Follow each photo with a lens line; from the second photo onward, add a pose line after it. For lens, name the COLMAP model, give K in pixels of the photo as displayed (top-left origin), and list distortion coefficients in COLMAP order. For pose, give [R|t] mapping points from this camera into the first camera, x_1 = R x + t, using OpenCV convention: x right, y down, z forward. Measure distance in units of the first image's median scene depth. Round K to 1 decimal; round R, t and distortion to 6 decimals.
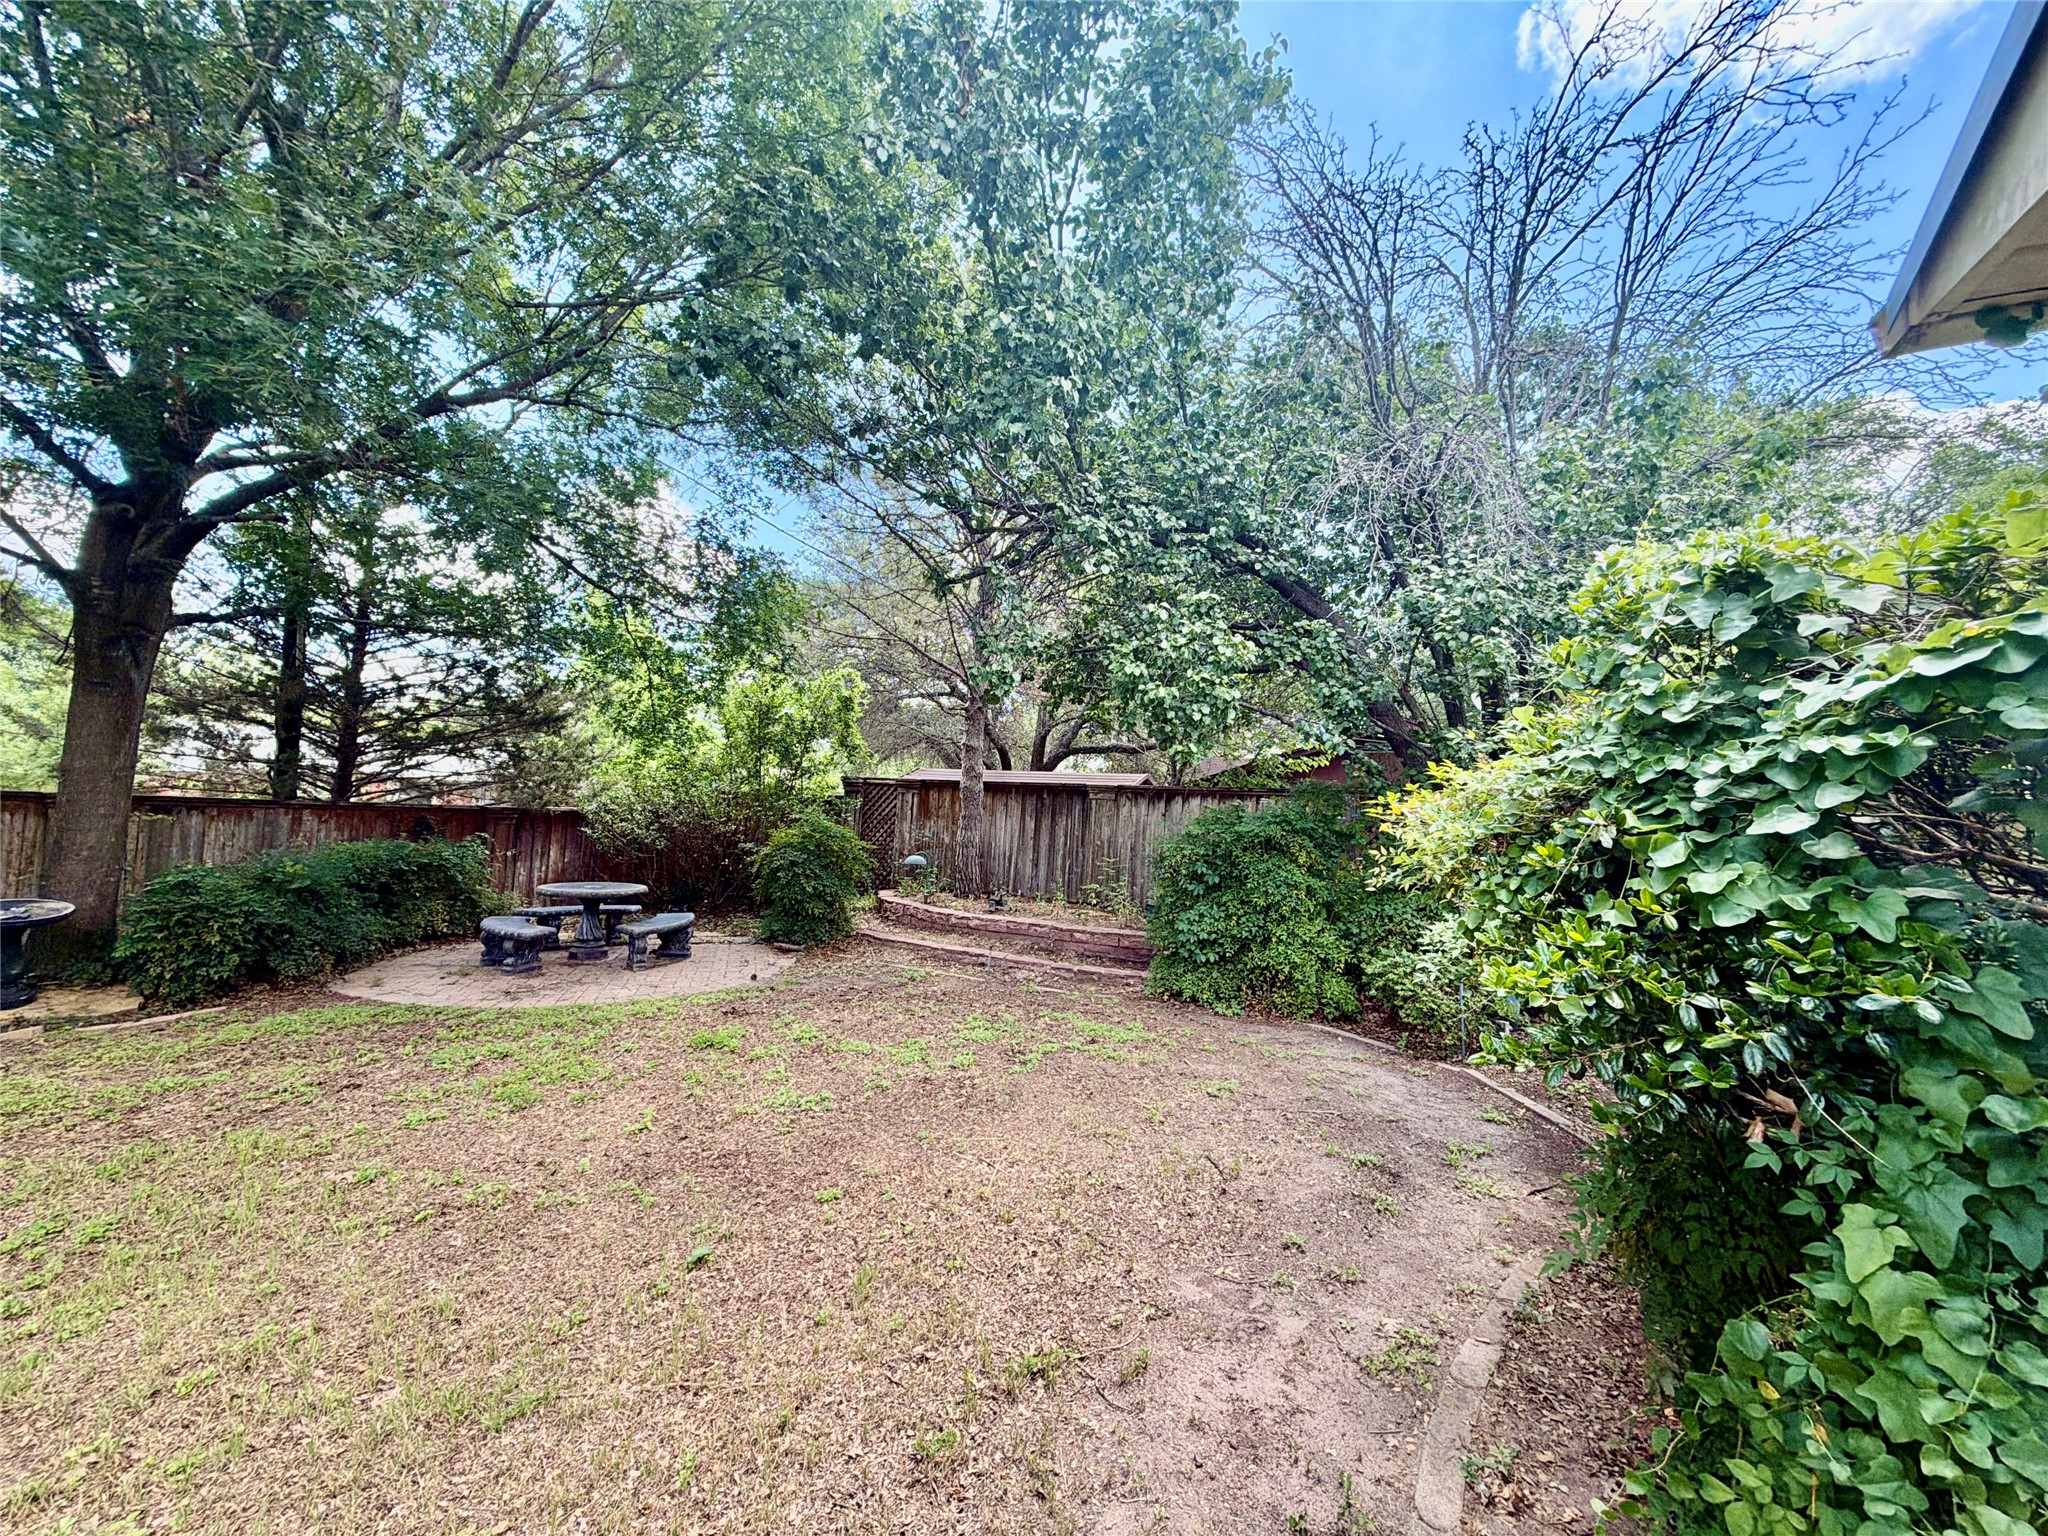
lens RADIAL K [[814.7, 0, 1024.0], [0, 814.7, 768.0], [0, 0, 1]] dist [0.000295, 0.000321]
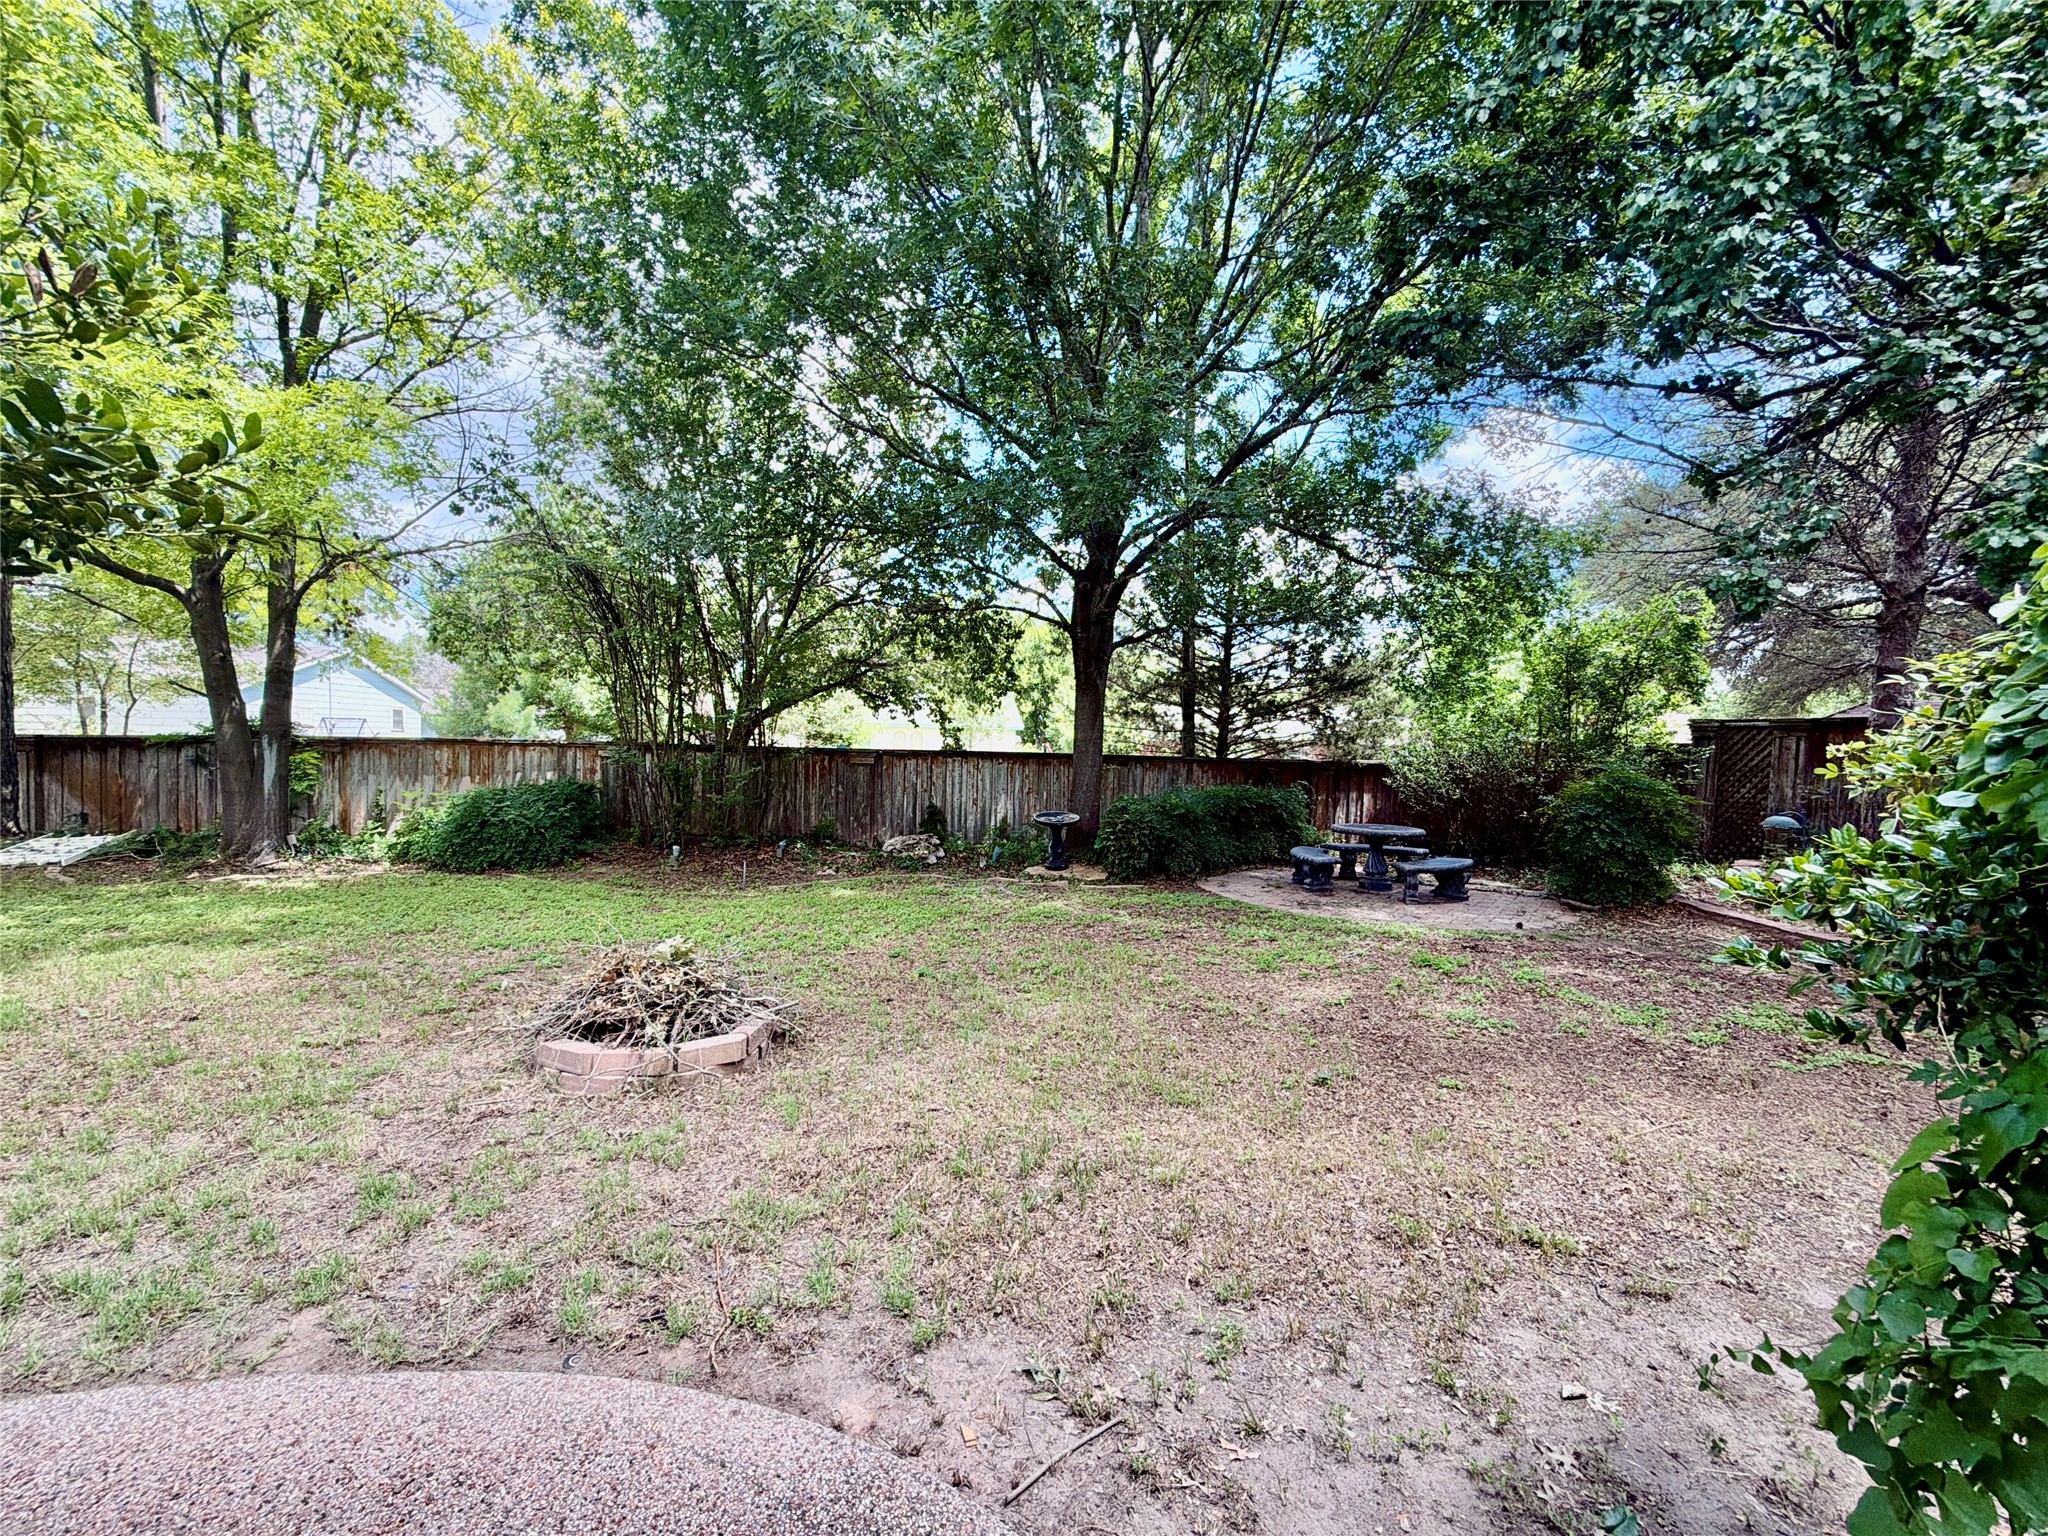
lens RADIAL K [[814.7, 0, 1024.0], [0, 814.7, 768.0], [0, 0, 1]] dist [0.000295, 0.000321]
pose [[0.561672, -0.002575, -0.827356, 0.125753], [0.046836, 0.998491, 0.028688, 0.005138], [0.826033, -0.054863, 0.560945, -0.042233]]
